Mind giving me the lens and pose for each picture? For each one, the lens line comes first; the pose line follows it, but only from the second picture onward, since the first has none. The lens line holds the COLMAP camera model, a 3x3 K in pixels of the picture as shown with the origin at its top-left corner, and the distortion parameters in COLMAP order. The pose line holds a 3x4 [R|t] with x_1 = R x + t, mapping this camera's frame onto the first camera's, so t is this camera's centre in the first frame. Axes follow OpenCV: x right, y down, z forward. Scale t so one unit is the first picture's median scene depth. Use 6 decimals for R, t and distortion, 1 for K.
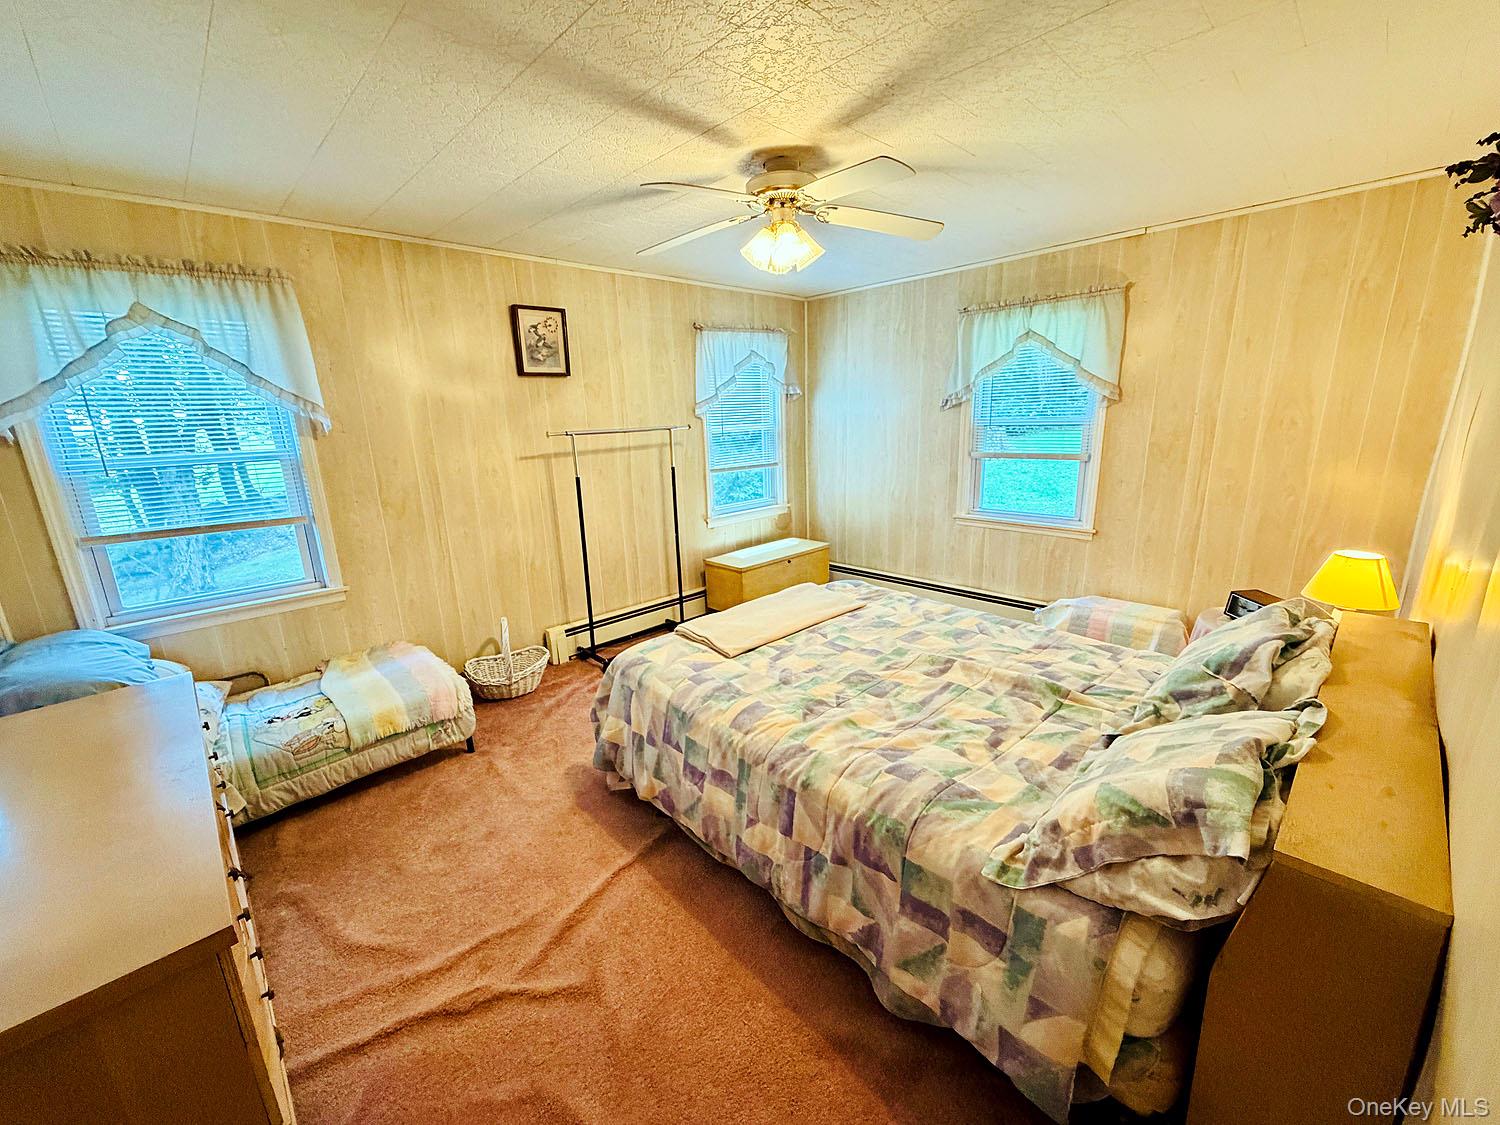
lens RADIAL K [[598.7, 0, 745.8], [0, 598.7, 560.4], [0, 0, 1]] dist [0.000812, -0.000405]
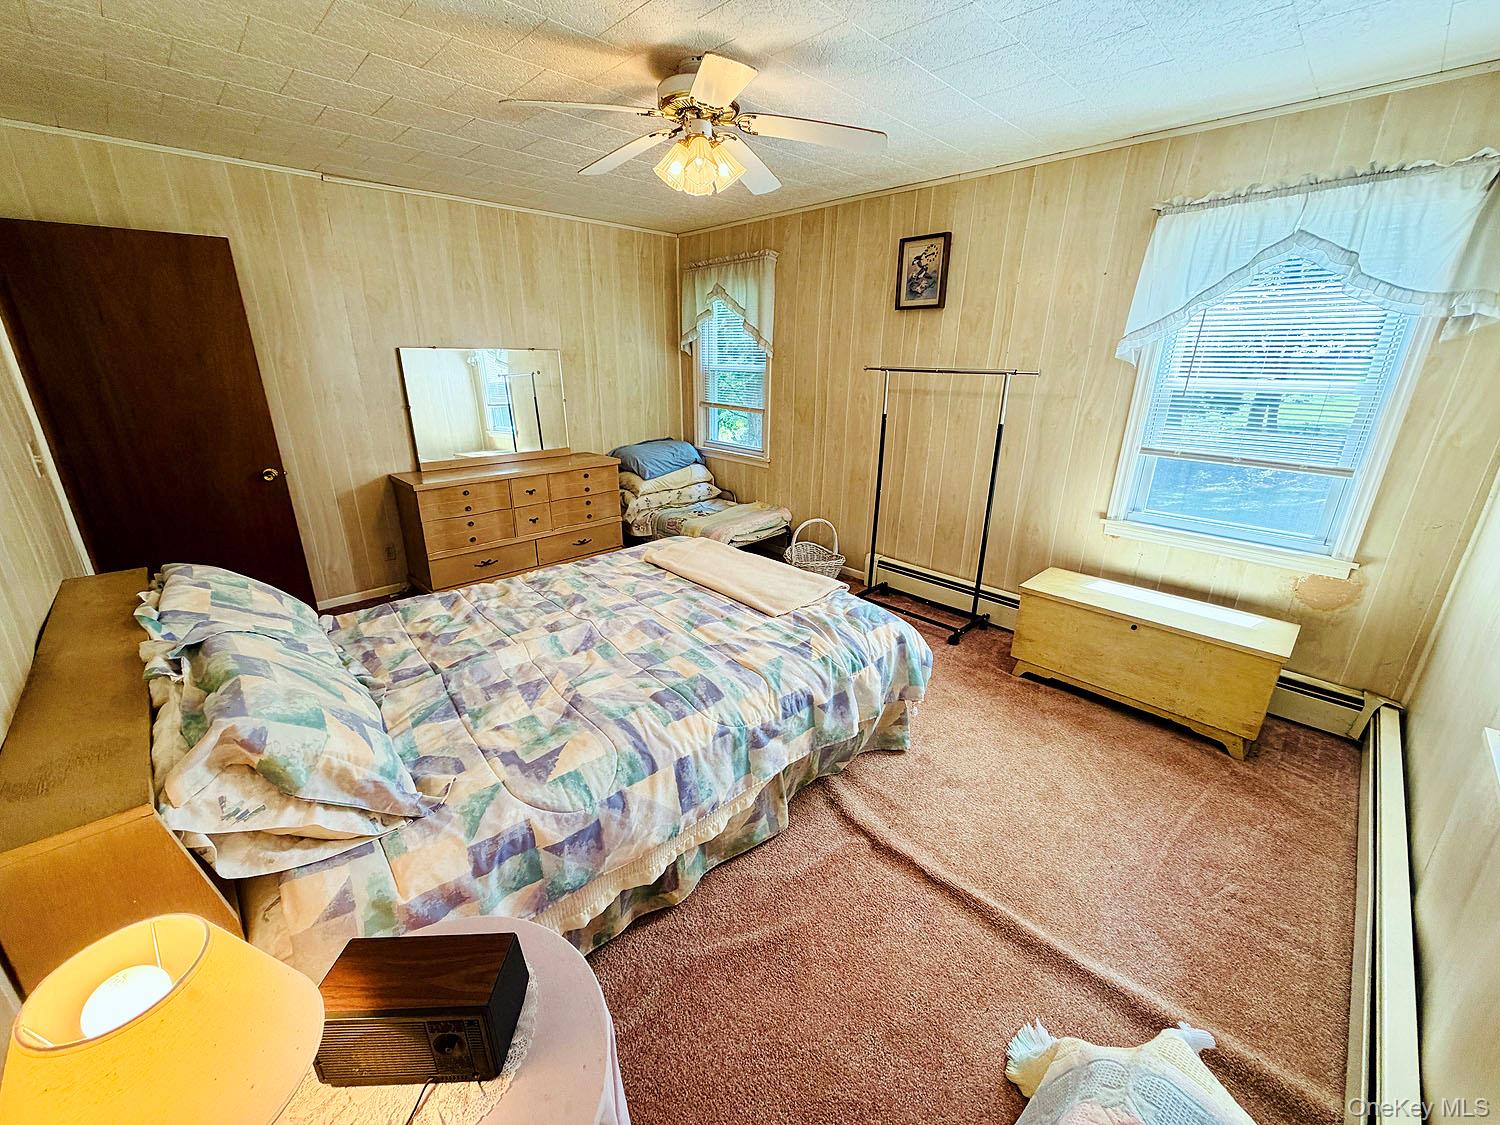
lens RADIAL K [[598.7, 0, 745.8], [0, 598.7, 560.4], [0, 0, 1]] dist [0.000812, -0.000405]
pose [[0.007233, 0.355983, -0.934464, 0.924171], [-0.254128, 0.904463, 0.342587, -0.251490], [0.967144, 0.234995, 0.097007, 0.916601]]
